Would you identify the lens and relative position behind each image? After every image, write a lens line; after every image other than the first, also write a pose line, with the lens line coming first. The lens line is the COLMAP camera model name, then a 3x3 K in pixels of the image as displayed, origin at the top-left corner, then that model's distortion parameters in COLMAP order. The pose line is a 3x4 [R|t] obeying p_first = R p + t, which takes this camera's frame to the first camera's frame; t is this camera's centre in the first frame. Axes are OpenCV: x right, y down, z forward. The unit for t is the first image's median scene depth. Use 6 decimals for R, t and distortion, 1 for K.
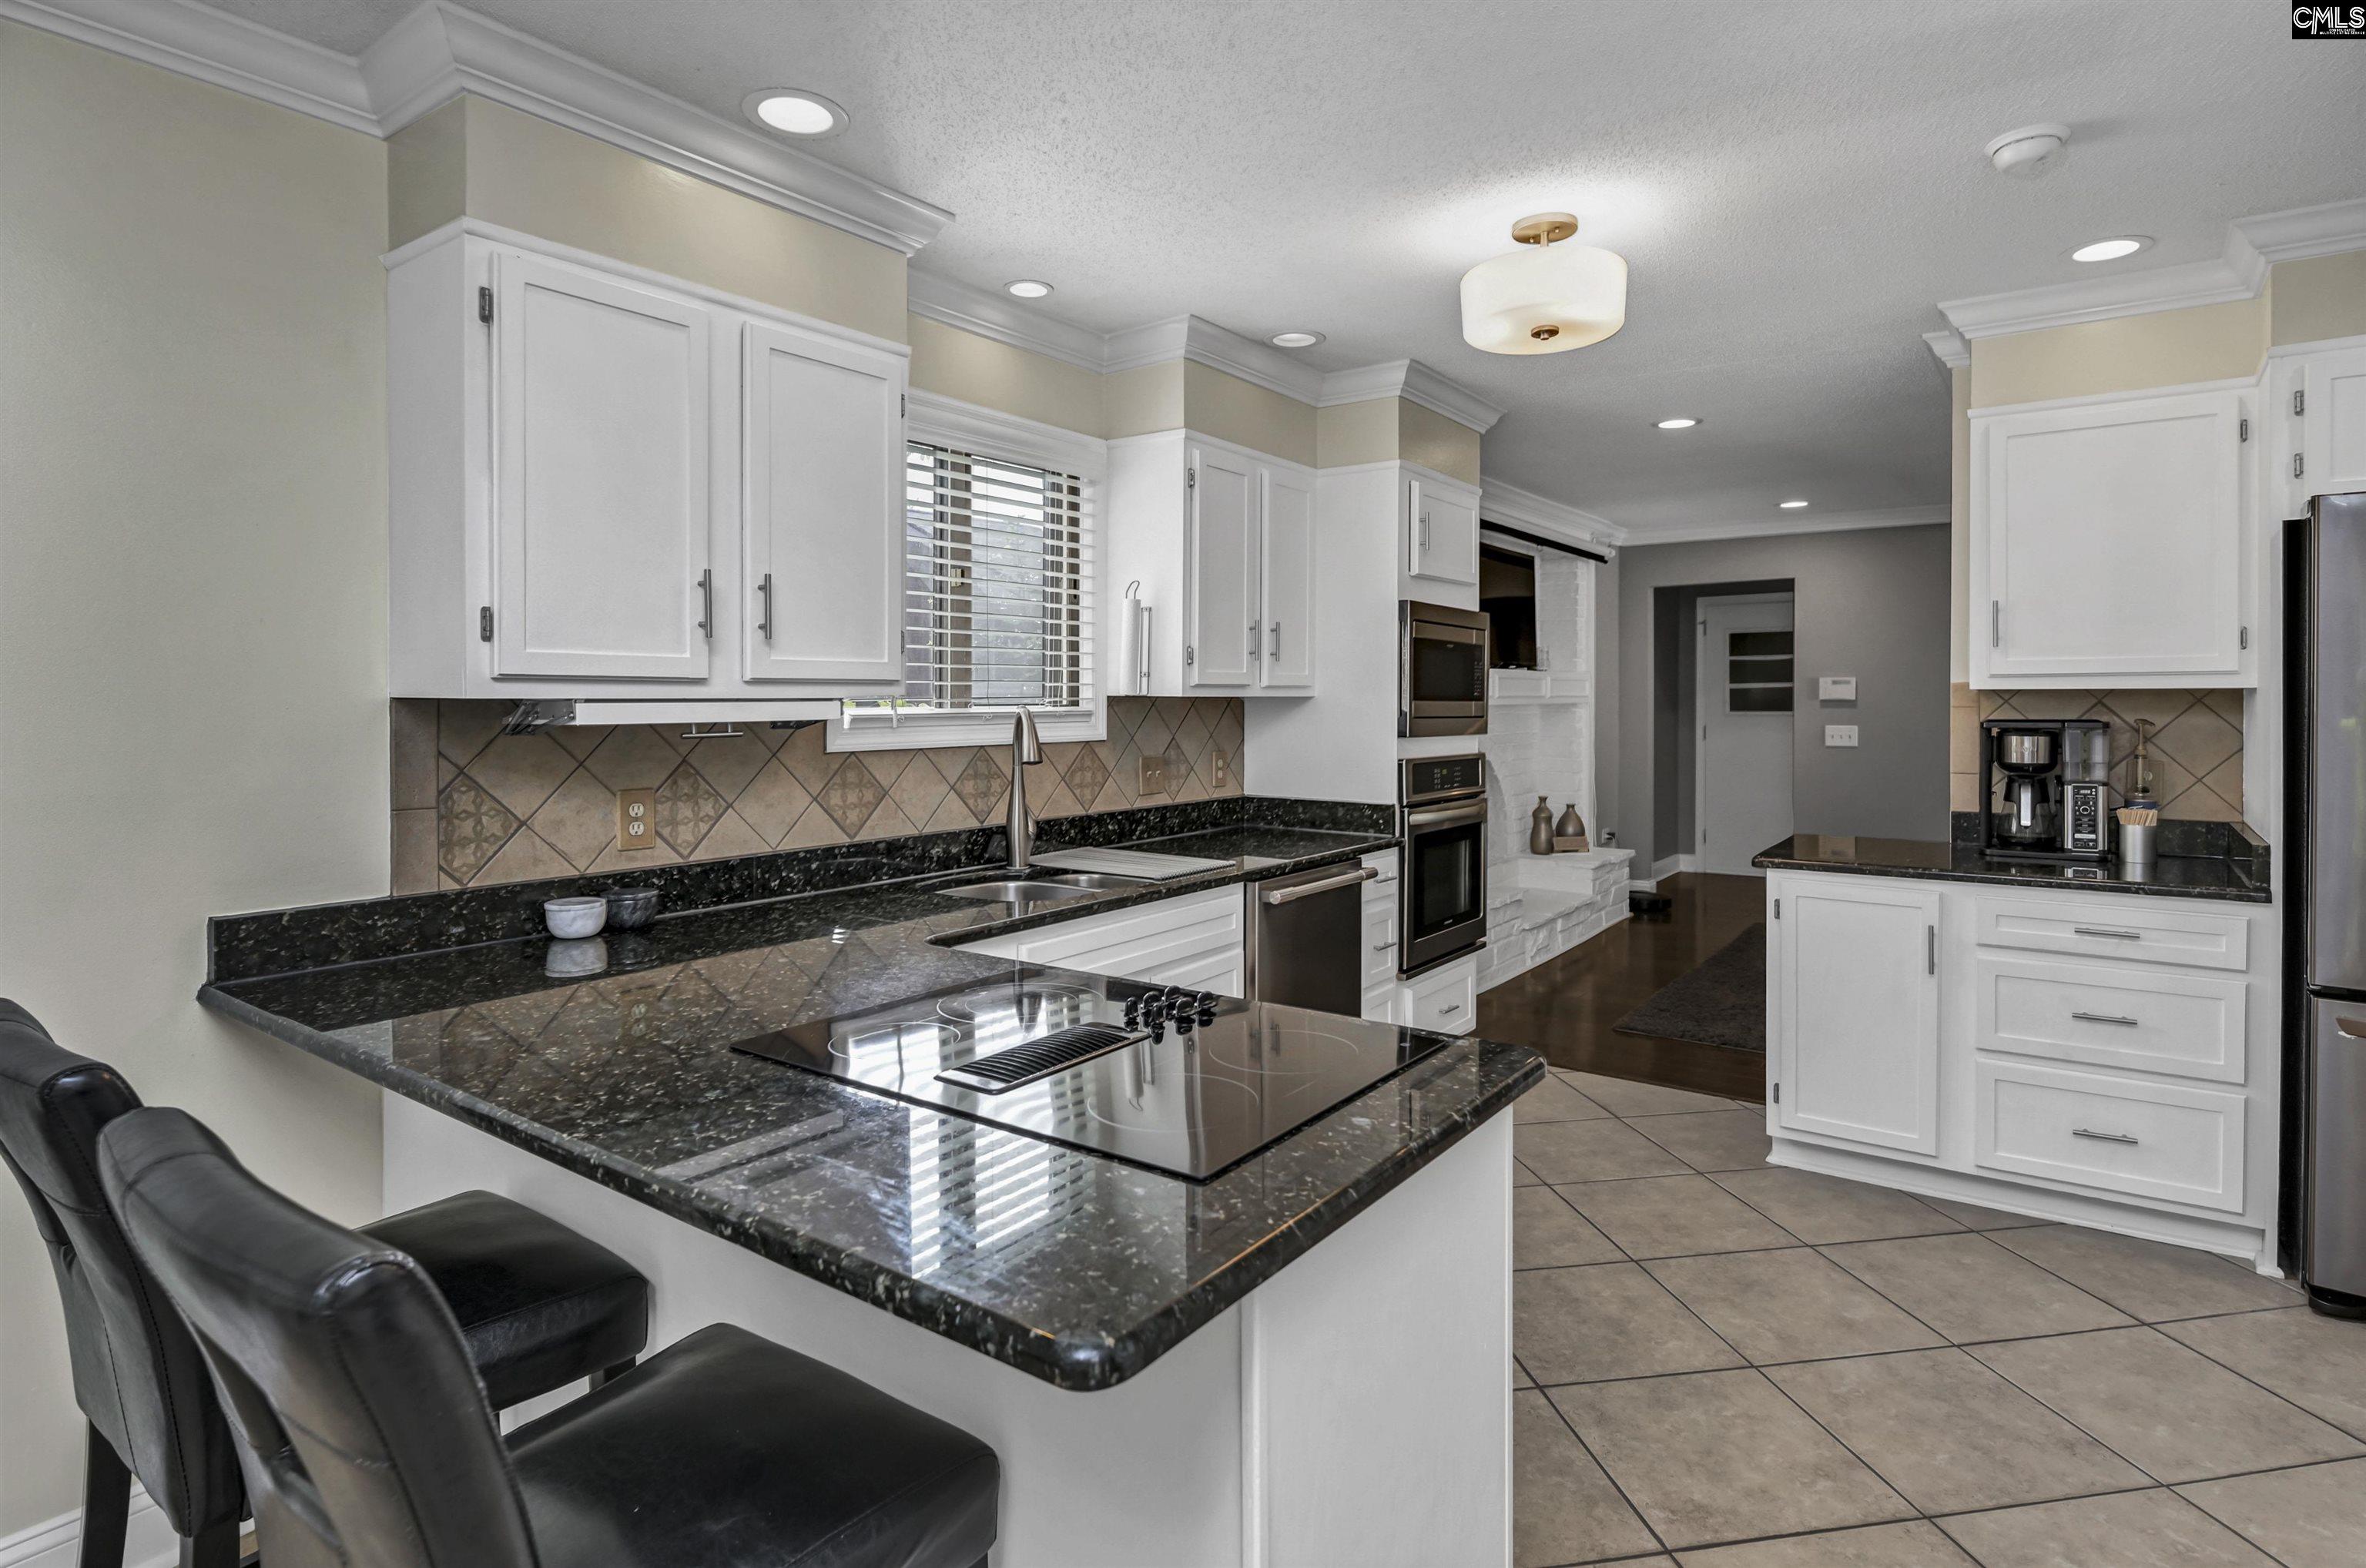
lens RADIAL K [[1232.4, 0, 1141.8], [0, 1232.4, 694.8], [0, 0, 1]] dist [-0.003669, -0.007178]
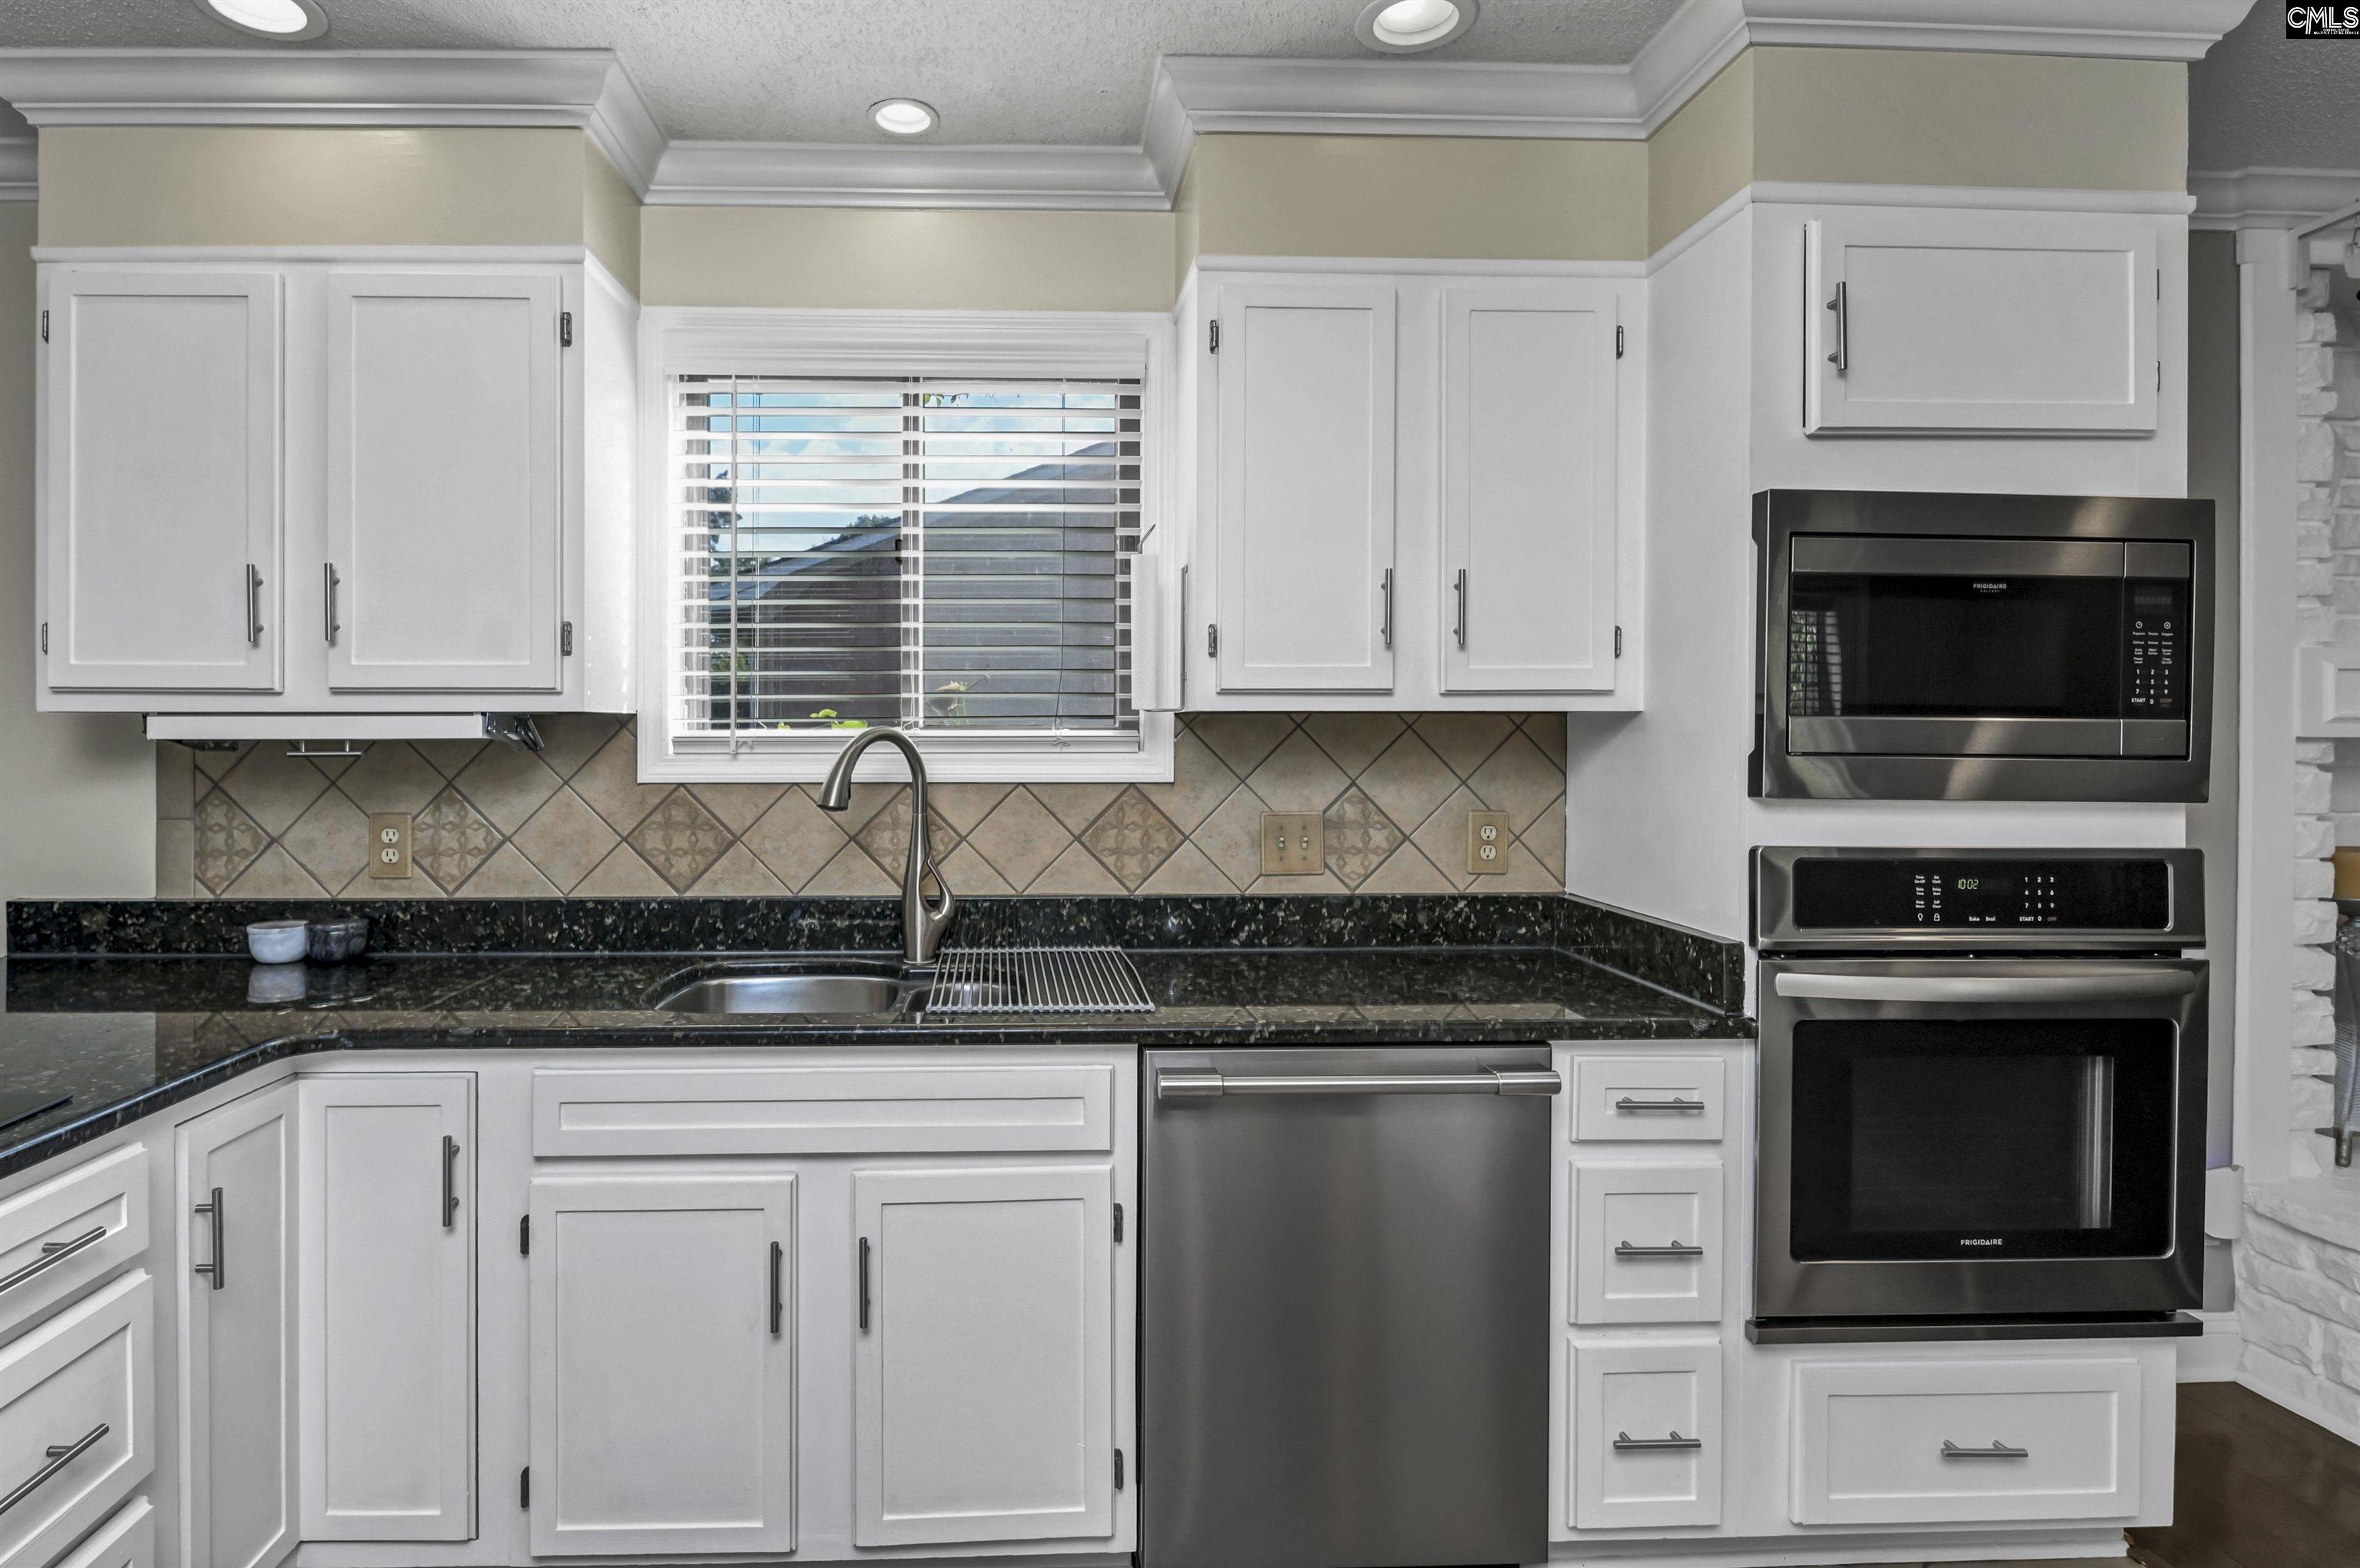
lens RADIAL K [[1229.4, 0, 1200.2], [0, 1229.4, 718.8], [0, 0, 1]] dist [-0.003669, -0.007178]
pose [[0.630400, 0.004718, -0.776256, 0.530572], [0.000771, 0.999977, 0.006704, 0.000006], [0.776270, -0.004824, 0.630382, 0.688464]]
